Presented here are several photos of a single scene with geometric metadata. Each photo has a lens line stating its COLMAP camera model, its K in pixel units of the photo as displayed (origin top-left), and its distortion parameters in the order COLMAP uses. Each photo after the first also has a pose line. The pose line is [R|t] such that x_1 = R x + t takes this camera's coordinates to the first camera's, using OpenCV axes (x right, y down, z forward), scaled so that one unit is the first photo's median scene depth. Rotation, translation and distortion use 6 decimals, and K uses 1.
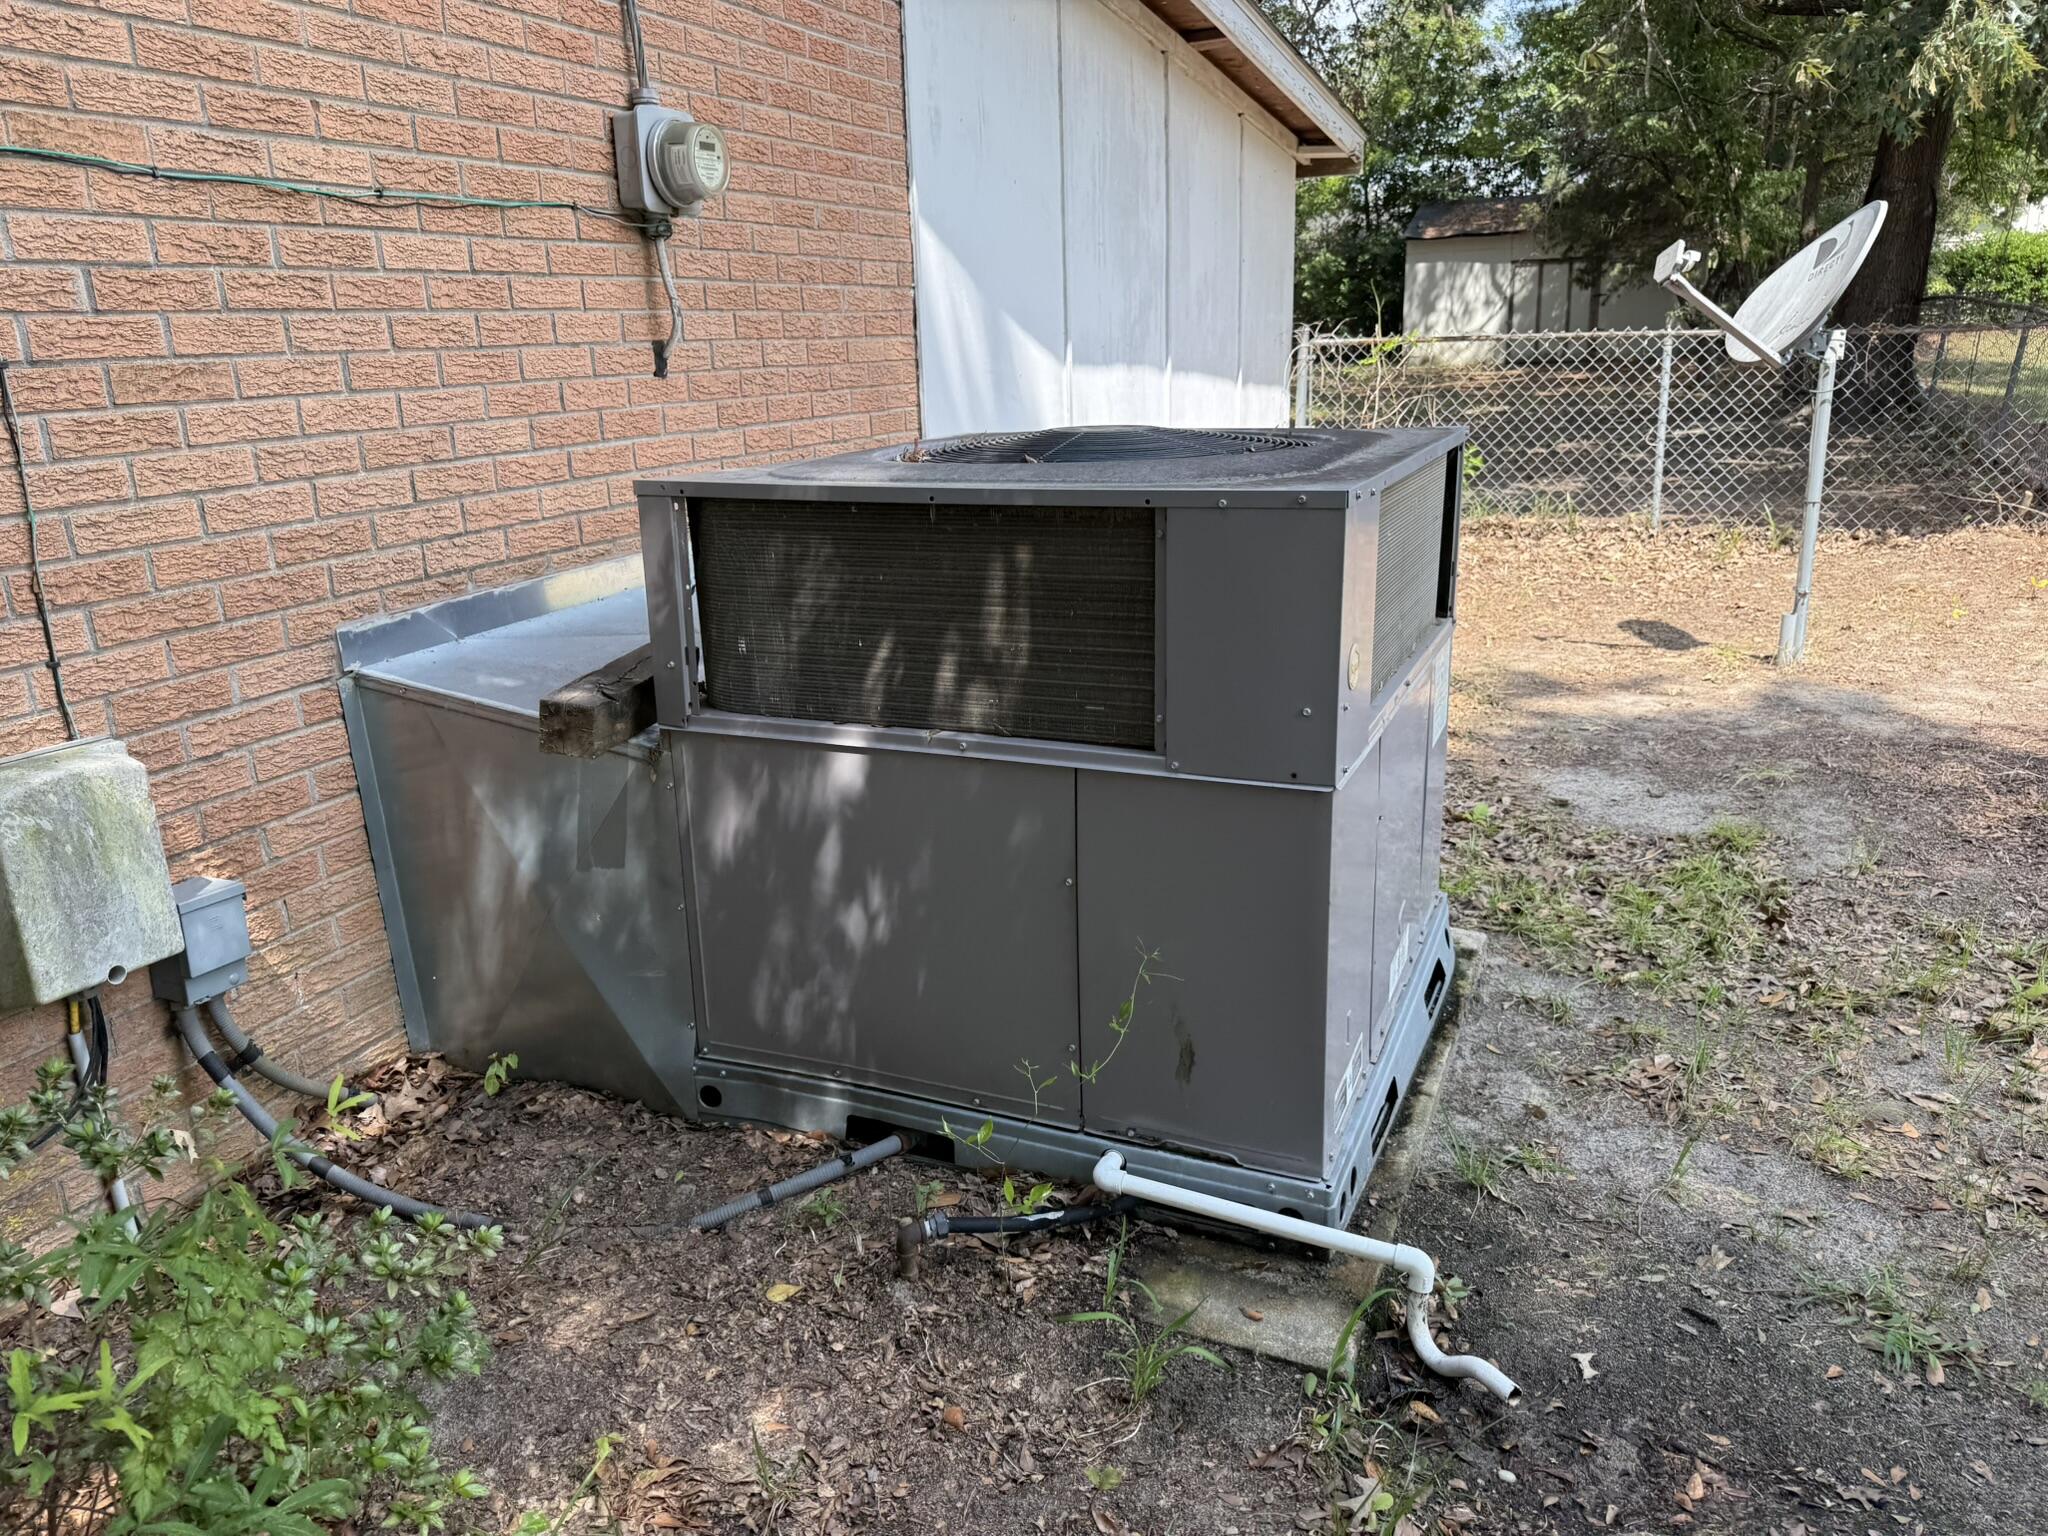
lens RADIAL K [[1456.9, 0, 1019.6], [0, 1456.9, 760.6], [0, 0, 1]] dist [0.033395, -0.038201]
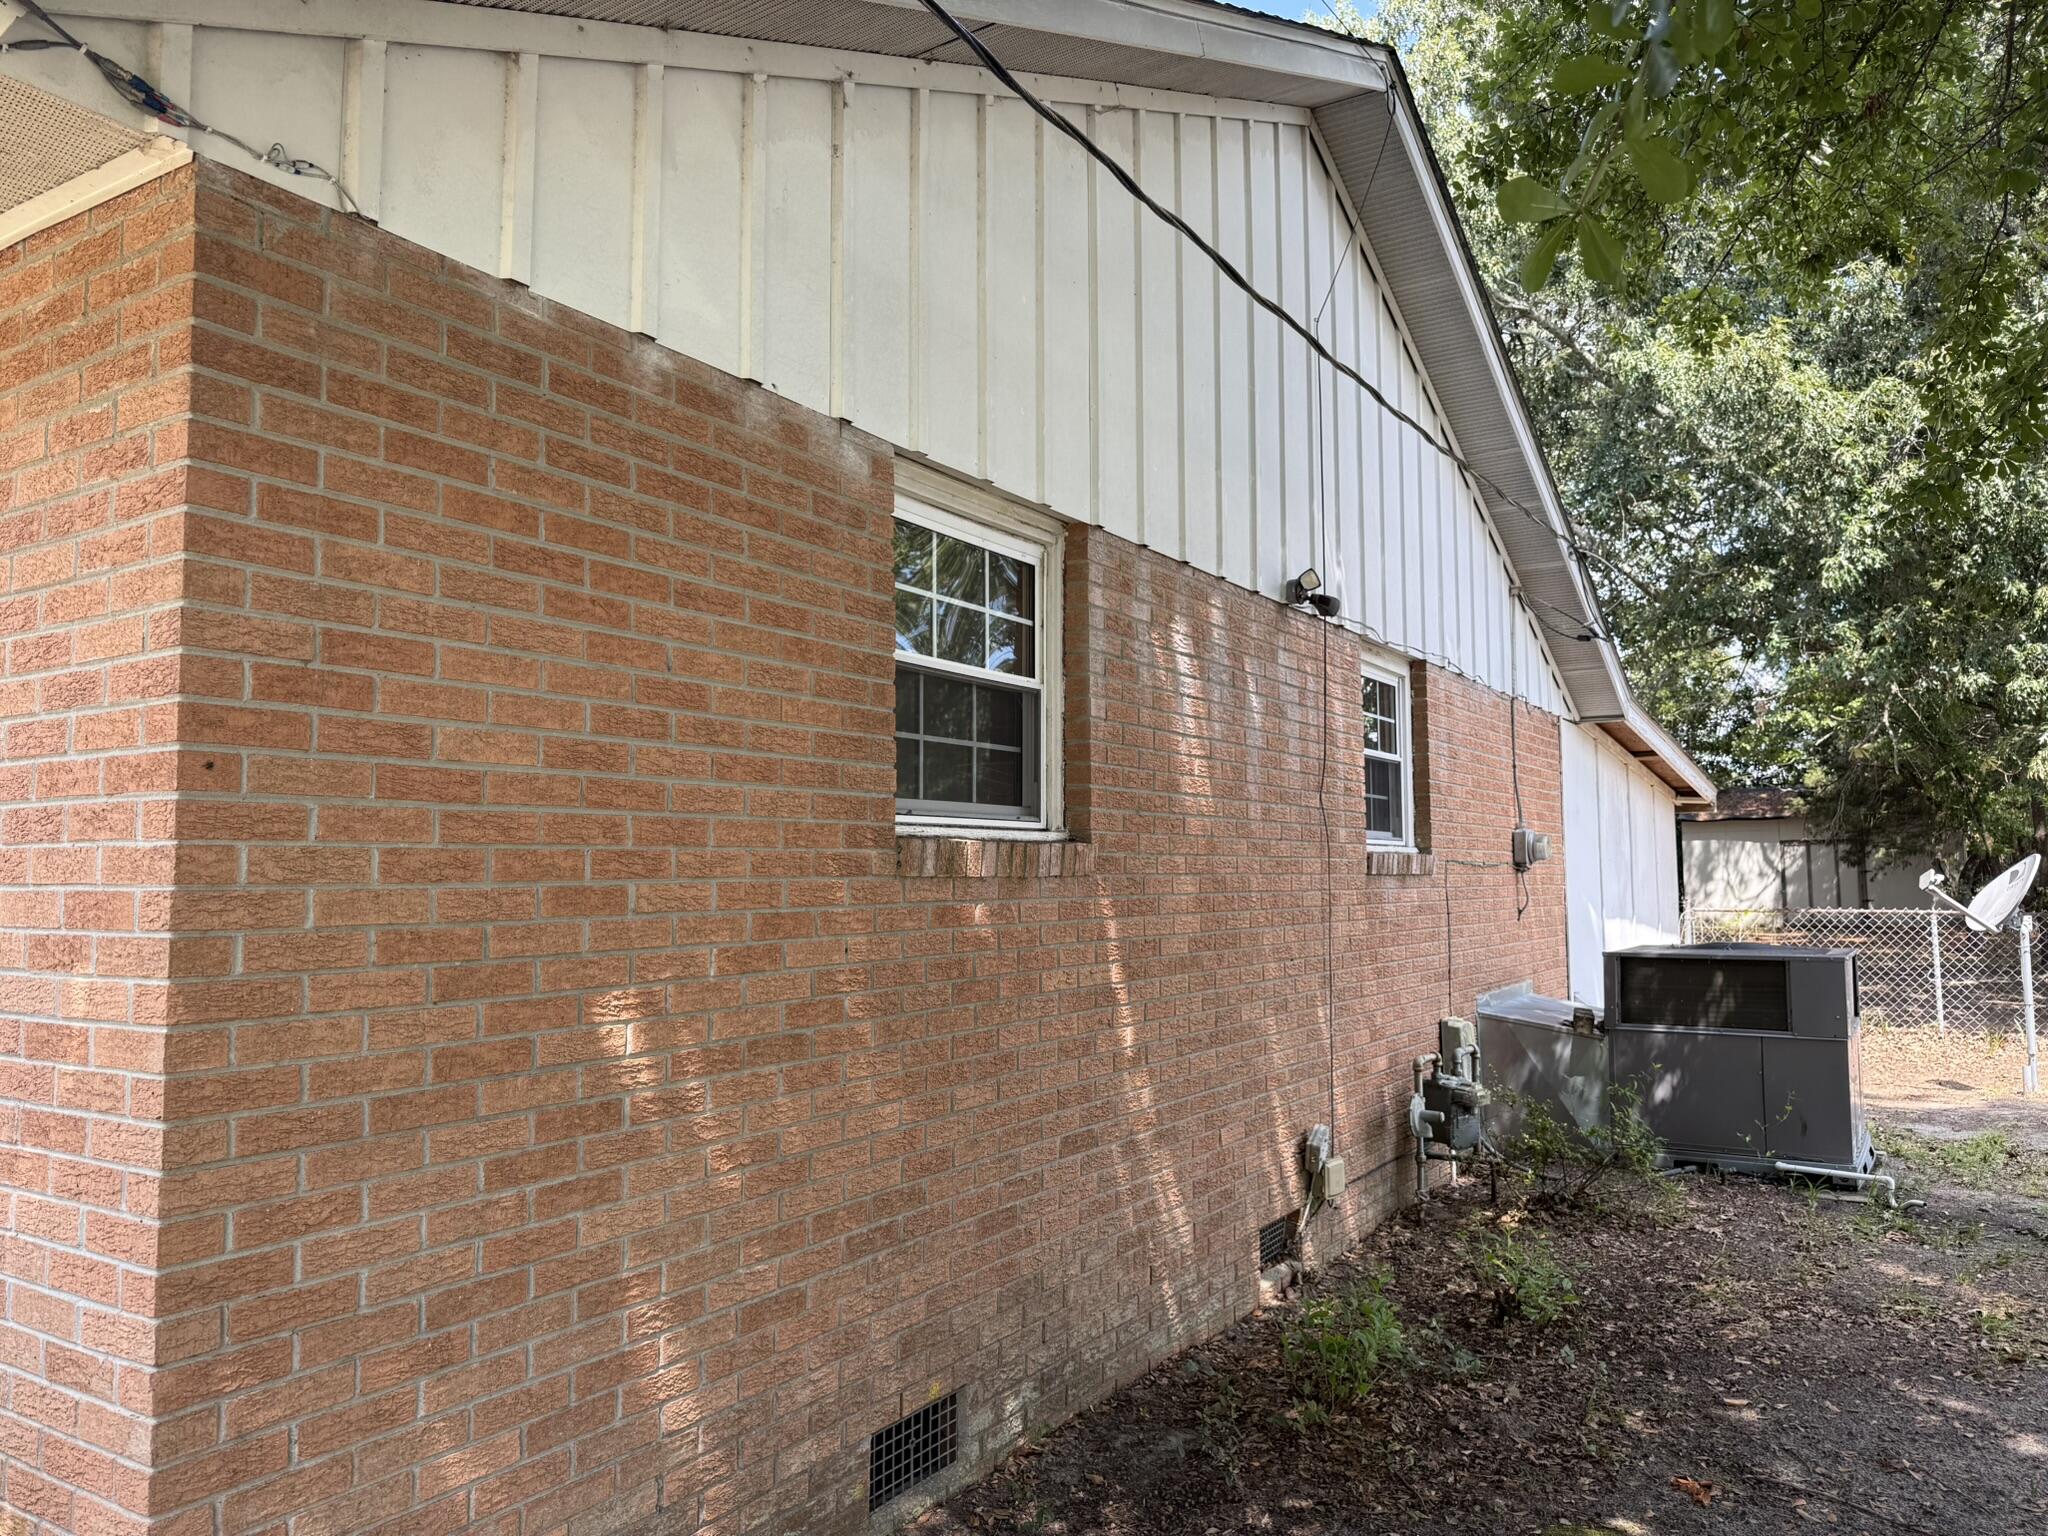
lens RADIAL K [[1456.9, 0, 1028.2], [0, 1456.9, 767.6], [0, 0, 1]] dist [0.033395, -0.038201]
pose [[0.988012, 0.018310, -0.153284, -0.083342], [-0.071085, 0.935369, -0.346456, 0.053309], [0.137034, 0.353200, 0.925458, -0.193126]]
